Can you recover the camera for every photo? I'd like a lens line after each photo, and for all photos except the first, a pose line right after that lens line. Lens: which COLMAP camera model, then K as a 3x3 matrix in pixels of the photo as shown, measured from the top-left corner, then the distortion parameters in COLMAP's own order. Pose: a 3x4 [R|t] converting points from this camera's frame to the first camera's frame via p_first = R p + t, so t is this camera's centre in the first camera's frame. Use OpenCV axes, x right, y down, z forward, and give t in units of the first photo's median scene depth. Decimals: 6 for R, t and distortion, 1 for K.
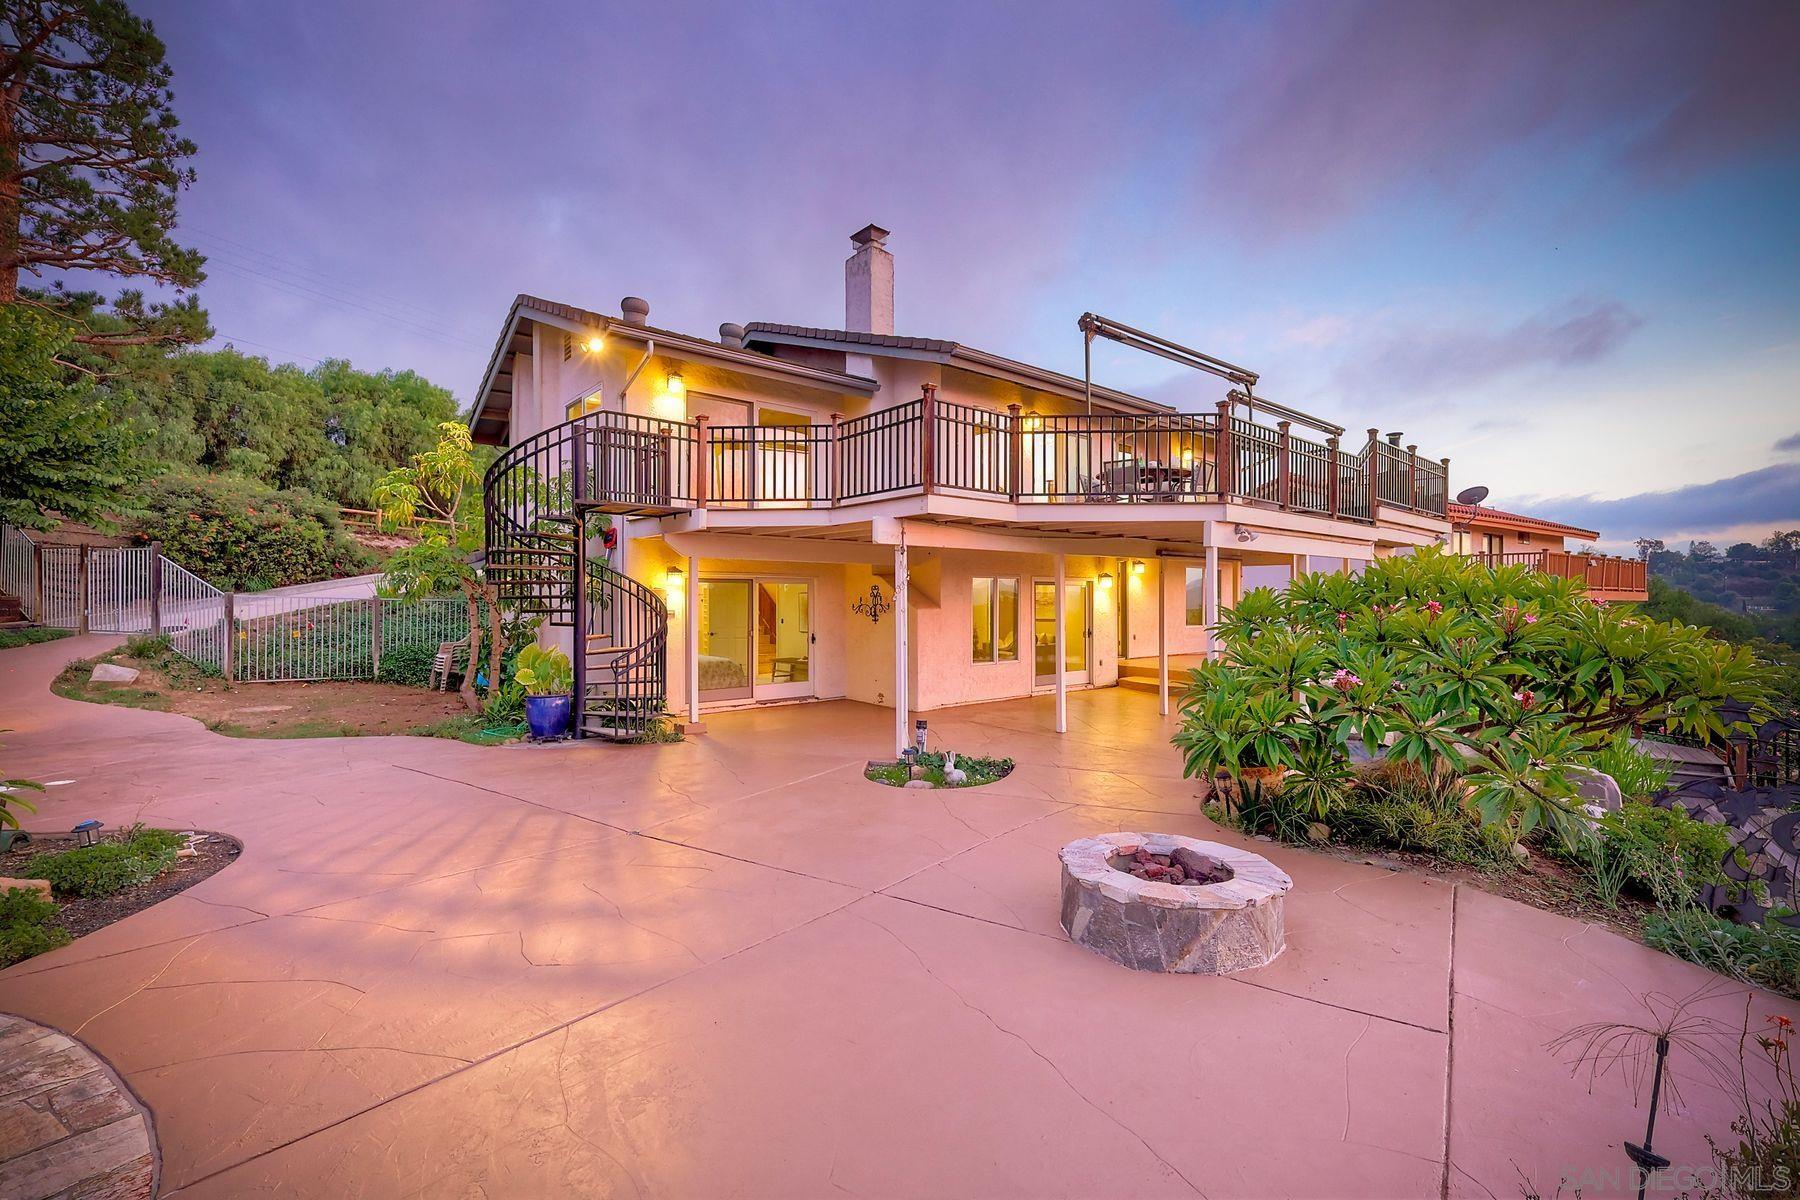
lens RADIAL K [[798.9, 0, 897.1], [0, 798.9, 593.9], [0, 0, 1]] dist [0.002807, 0.000283]
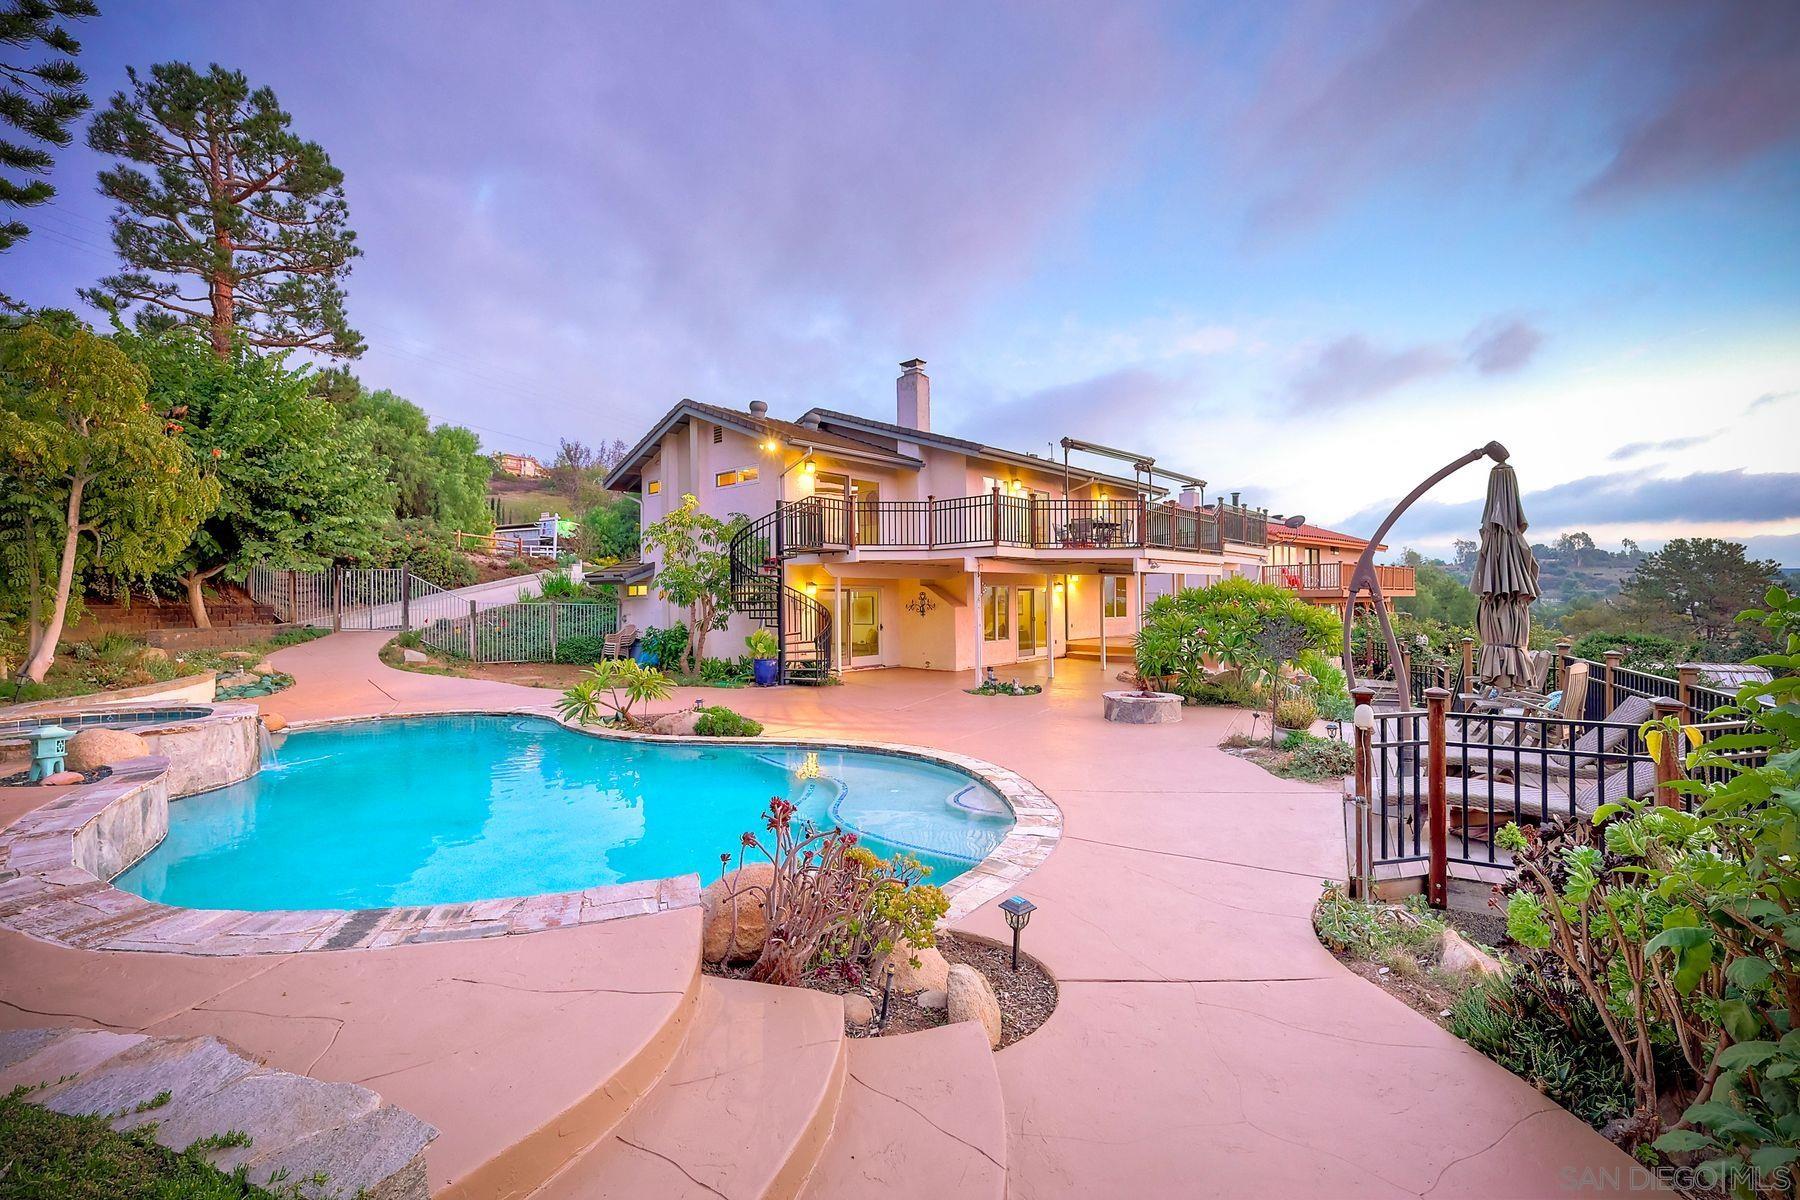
lens RADIAL K [[798.9, 0, 897.1], [0, 798.9, 593.9], [0, 0, 1]] dist [0.002807, 0.000283]
pose [[0.991153, -0.008270, 0.132466, -0.280889], [0.008234, 0.999966, 0.000815, -0.008999], [-0.132468, 0.000282, 0.991187, -0.531211]]
